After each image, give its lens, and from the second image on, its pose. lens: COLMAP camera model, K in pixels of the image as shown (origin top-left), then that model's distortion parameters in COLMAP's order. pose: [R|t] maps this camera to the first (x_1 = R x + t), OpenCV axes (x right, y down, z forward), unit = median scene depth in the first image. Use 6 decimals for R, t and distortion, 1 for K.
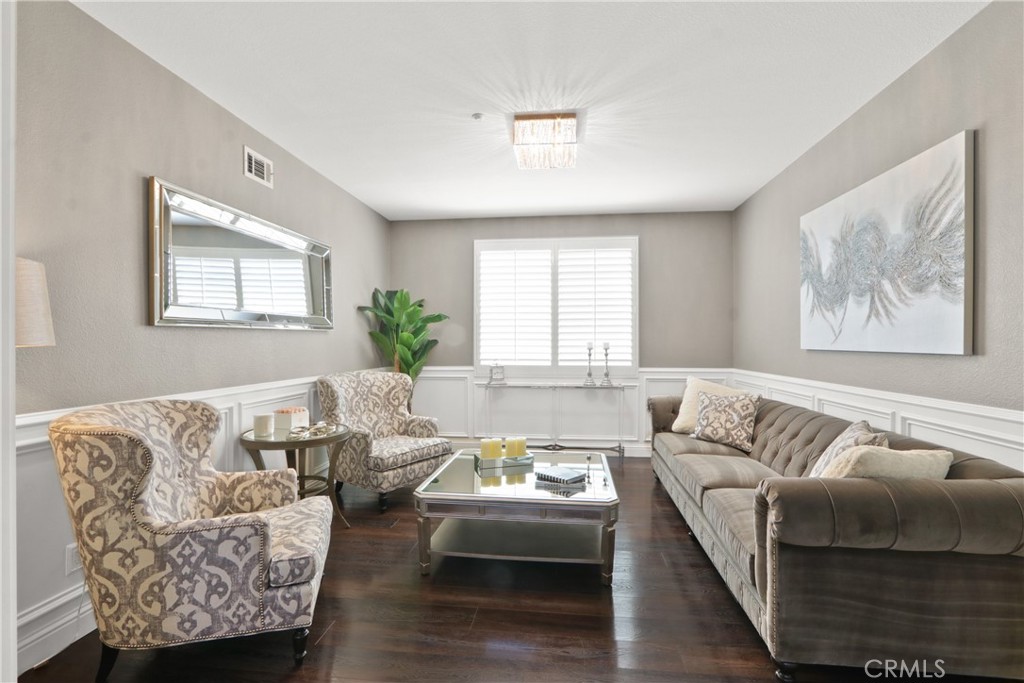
lens RADIAL K [[469.0, 0, 516.3], [0, 469.0, 346.4], [0, 0, 1]] dist [-0.009970, 0.000006]
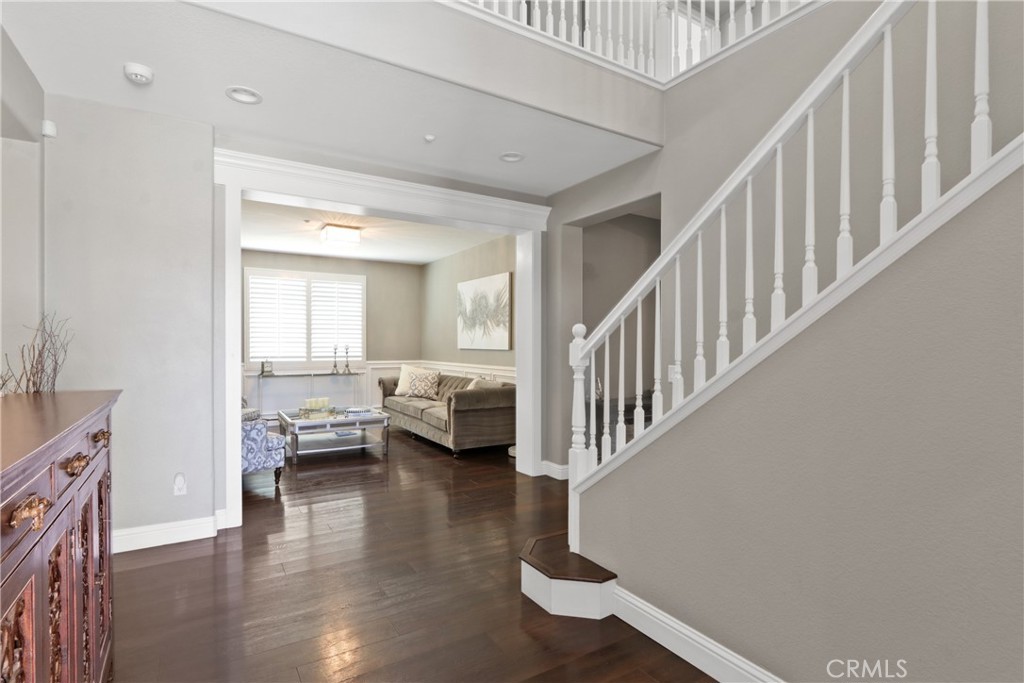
lens RADIAL K [[504.5, 0, 514.5], [0, 504.5, 345.1], [0, 0, 1]] dist [0.001042, 0.000058]
pose [[0.782864, 0.000045, 0.622192, -0.636283], [0.002209, 0.999993, -0.002852, -0.001367], [-0.622188, 0.003607, 0.782859, -0.983357]]
